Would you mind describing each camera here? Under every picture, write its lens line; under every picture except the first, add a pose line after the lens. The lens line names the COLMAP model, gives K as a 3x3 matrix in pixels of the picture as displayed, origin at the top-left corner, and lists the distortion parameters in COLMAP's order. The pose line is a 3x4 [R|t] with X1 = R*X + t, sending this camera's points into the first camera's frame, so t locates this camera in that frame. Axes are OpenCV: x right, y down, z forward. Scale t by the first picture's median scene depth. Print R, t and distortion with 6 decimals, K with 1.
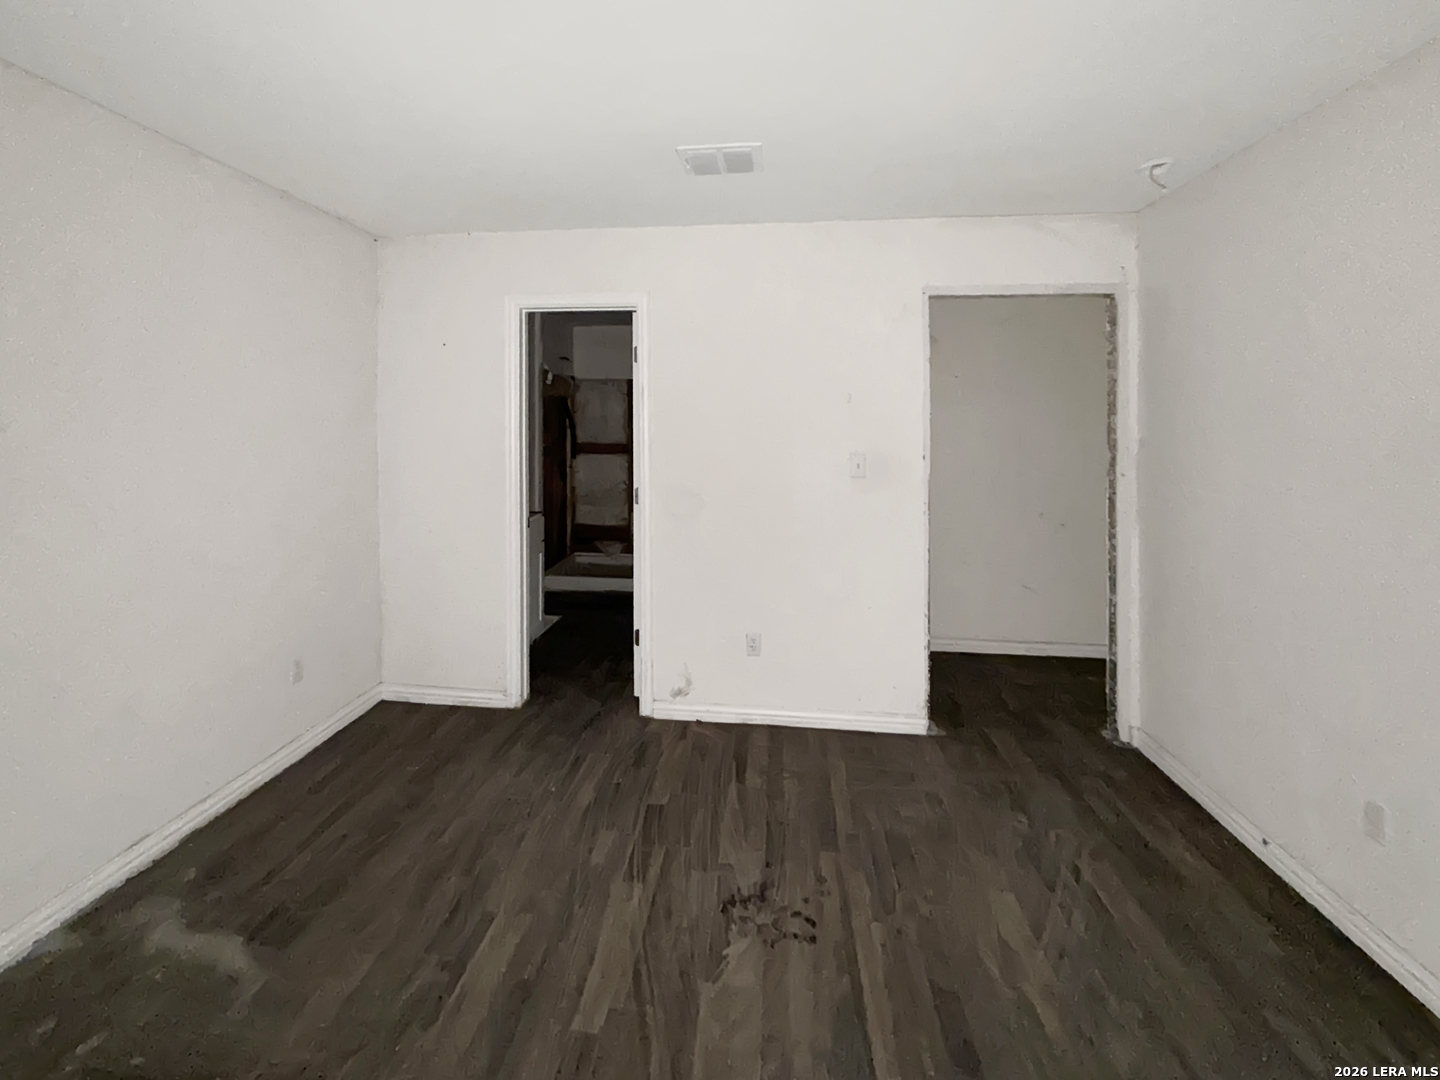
lens RADIAL K [[595.6, 0, 720.0], [0, 595.6, 540.0], [0, 0, 1]] dist [-0.000410, -0.000189]
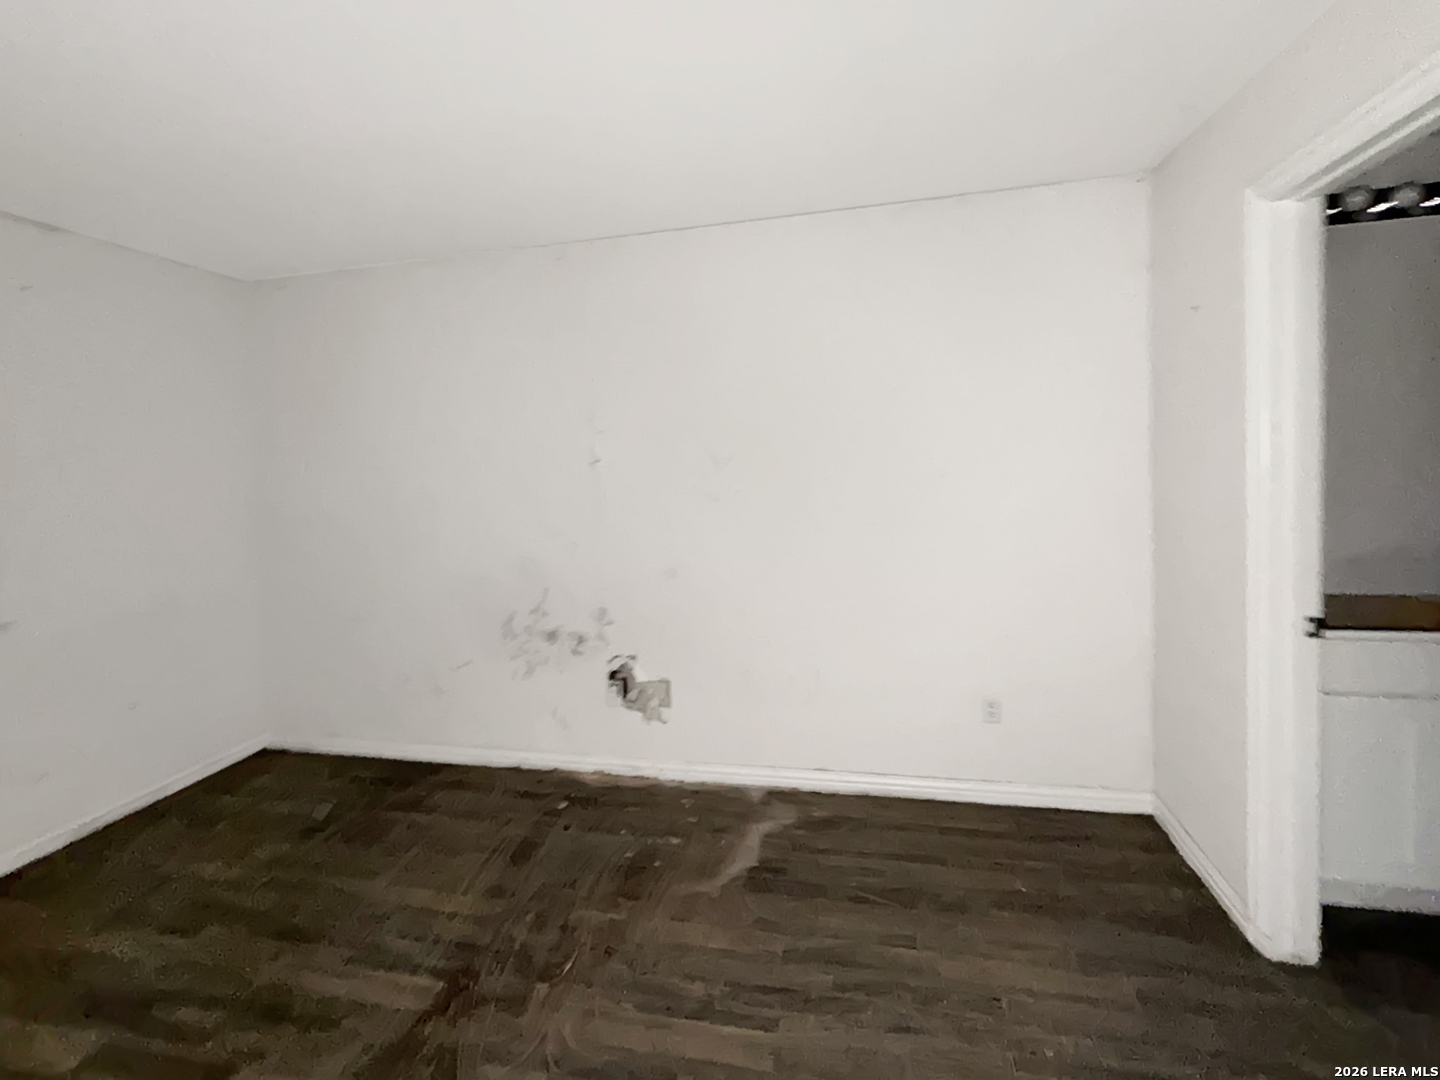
lens RADIAL K [[595.6, 0, 720.0], [0, 595.6, 540.0], [0, 0, 1]] dist [-0.000410, -0.000189]
pose [[-0.077985, 0.103337, -0.991585, 0.421824], [-0.158485, 0.980681, 0.114664, -0.168516], [0.984277, 0.166093, -0.060101, 0.851447]]
